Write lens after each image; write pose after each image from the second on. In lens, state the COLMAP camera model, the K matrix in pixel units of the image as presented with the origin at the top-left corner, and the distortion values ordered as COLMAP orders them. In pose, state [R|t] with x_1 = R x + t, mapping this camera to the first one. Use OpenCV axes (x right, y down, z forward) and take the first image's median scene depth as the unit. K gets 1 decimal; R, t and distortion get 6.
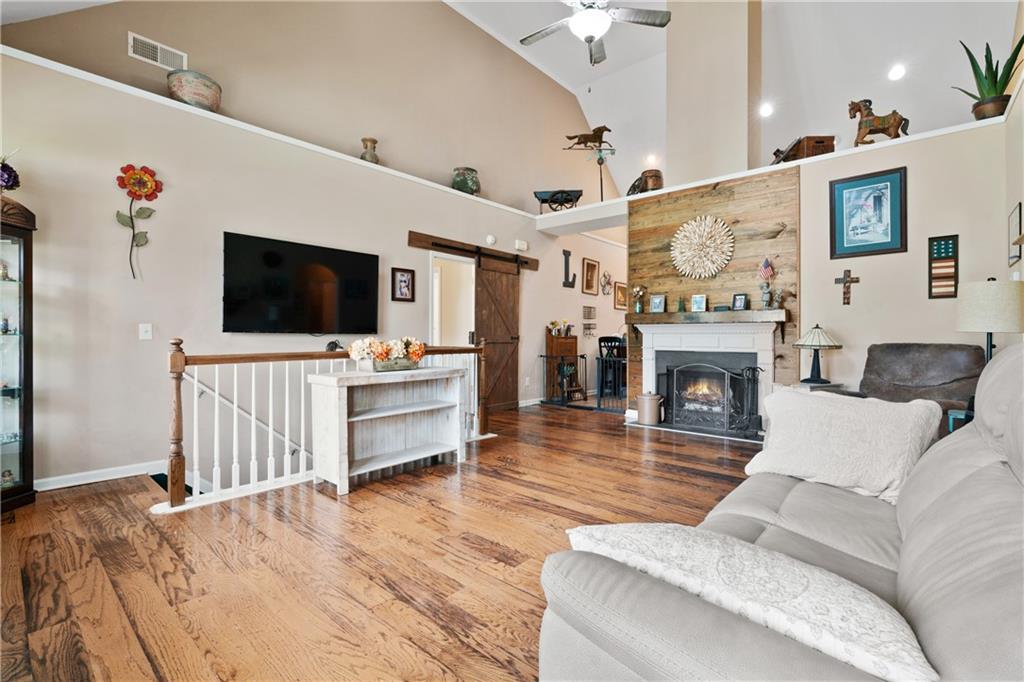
lens RADIAL K [[467.1, 0, 513.0], [0, 467.1, 335.6], [0, 0, 1]] dist [-0.002876, 0.000654]
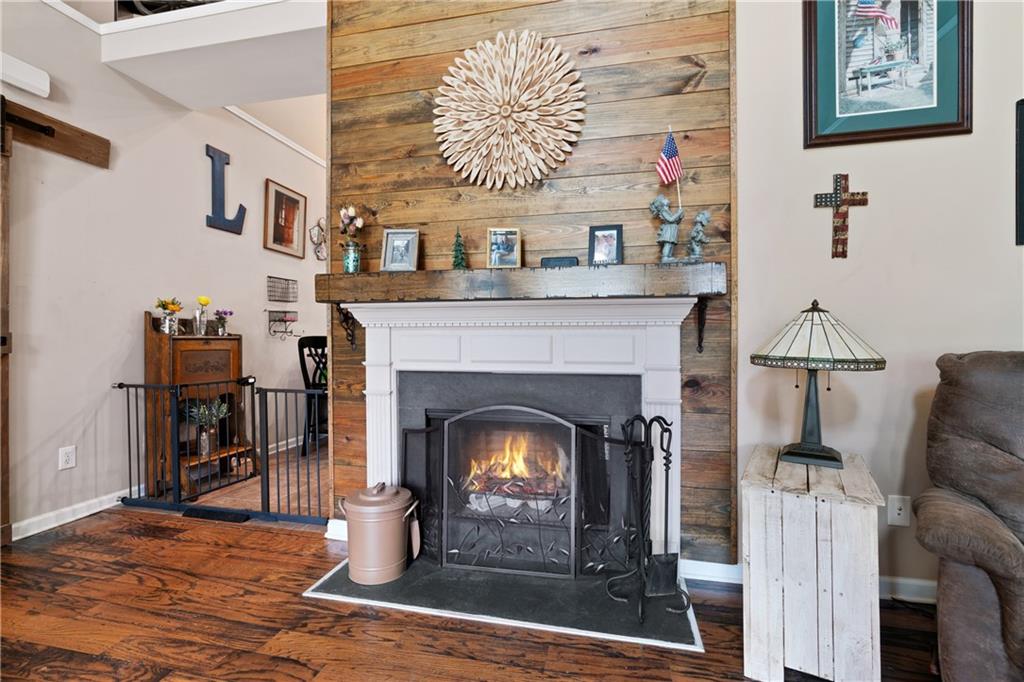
lens RADIAL K [[469.9, 0, 523.4], [0, 469.9, 342.8], [0, 0, 1]] dist [-0.002437, 0.000056]
pose [[0.873579, -0.010896, 0.486560, 0.205957], [0.002805, 0.999845, 0.017353, 0.001510], [-0.486674, -0.013794, 0.873475, 0.604654]]
